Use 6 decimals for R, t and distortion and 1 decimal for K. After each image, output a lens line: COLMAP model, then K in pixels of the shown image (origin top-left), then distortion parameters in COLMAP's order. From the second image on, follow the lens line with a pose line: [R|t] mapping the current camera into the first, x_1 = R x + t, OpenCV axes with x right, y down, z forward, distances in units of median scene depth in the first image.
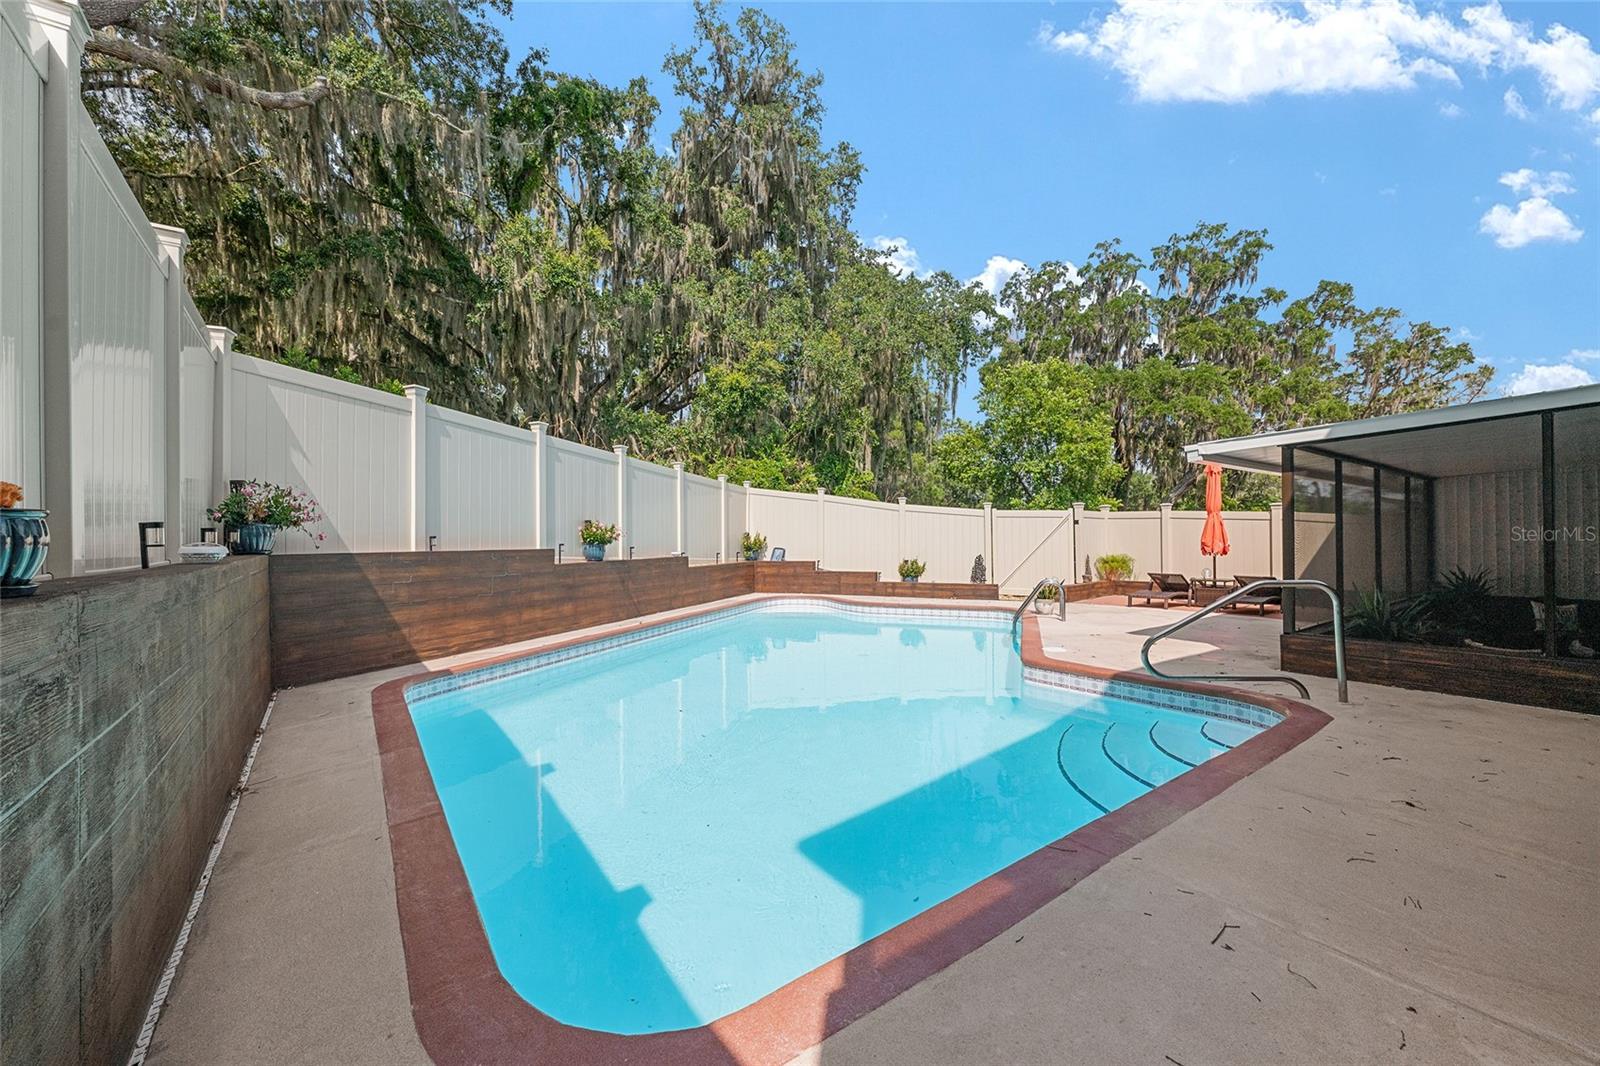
lens RADIAL K [[634.7, 0, 800.0], [0, 634.7, 533.0], [0, 0, 1]] dist [0.000960, -0.000052]
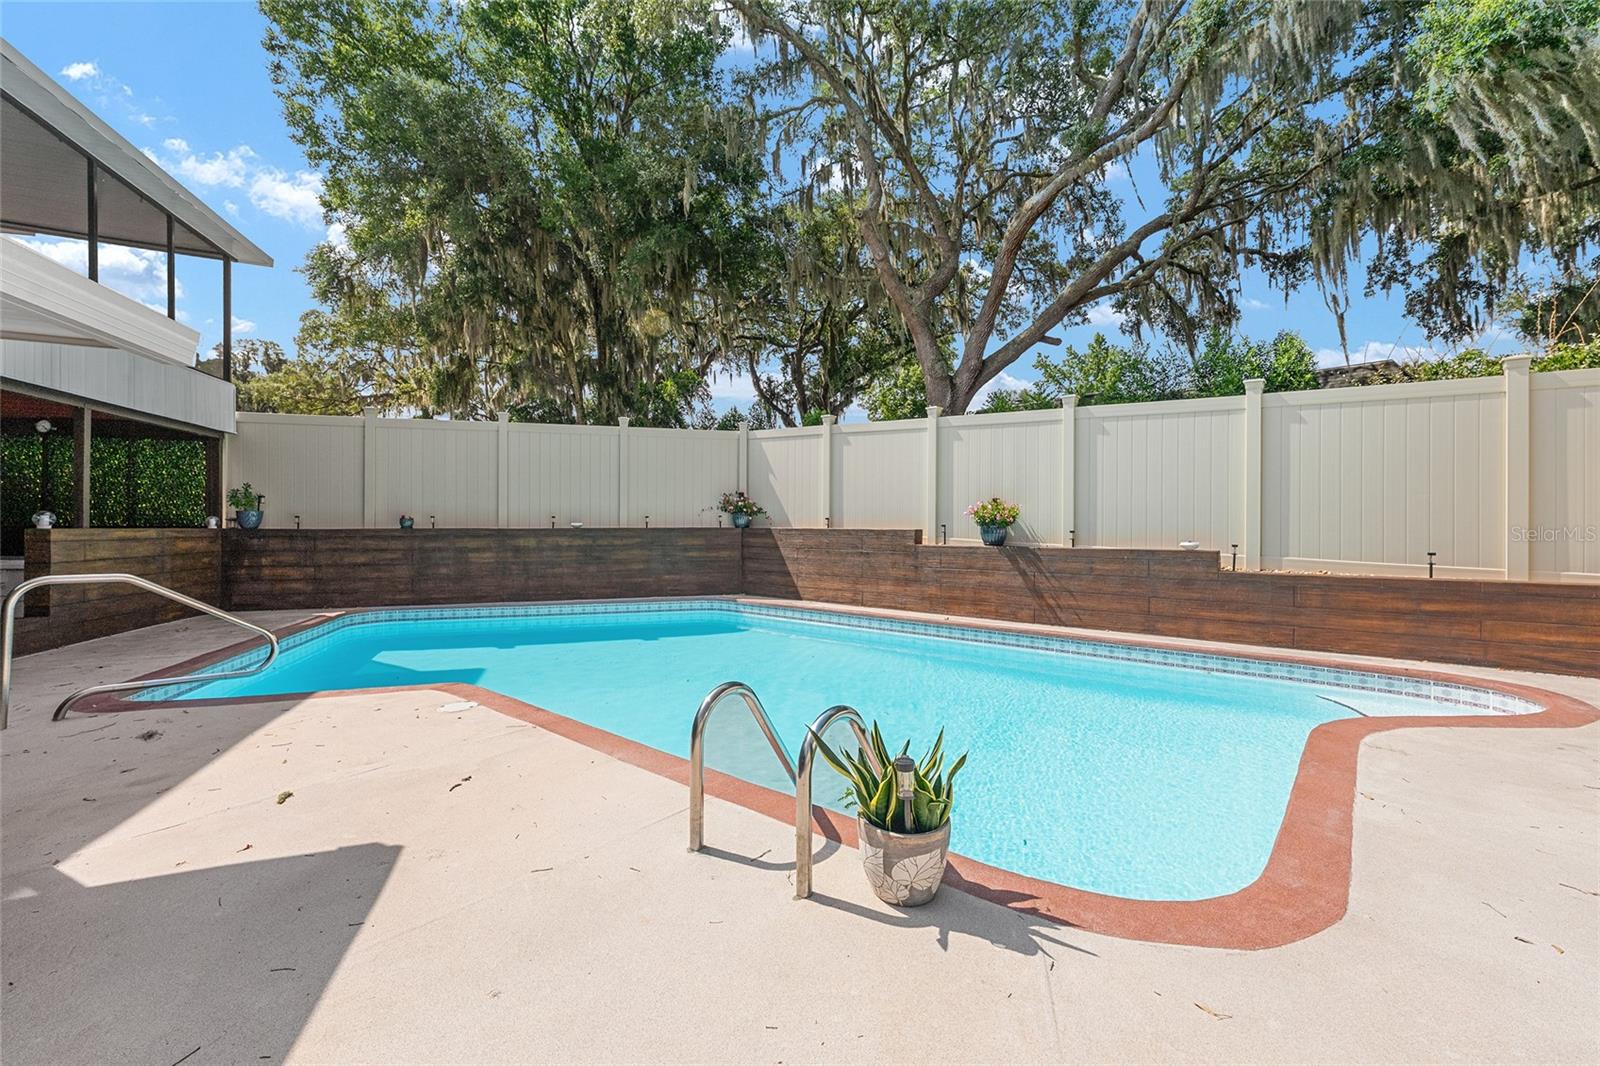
lens RADIAL K [[650.9, 0, 794.7], [0, 650.9, 511.3], [0, 0, 1]] dist [0.001199, 0.000272]
pose [[-0.339170, -0.008230, -0.940689, 0.390482], [0.010685, 0.999864, -0.012600, 0.003733], [0.940664, -0.014325, -0.339036, 0.674913]]
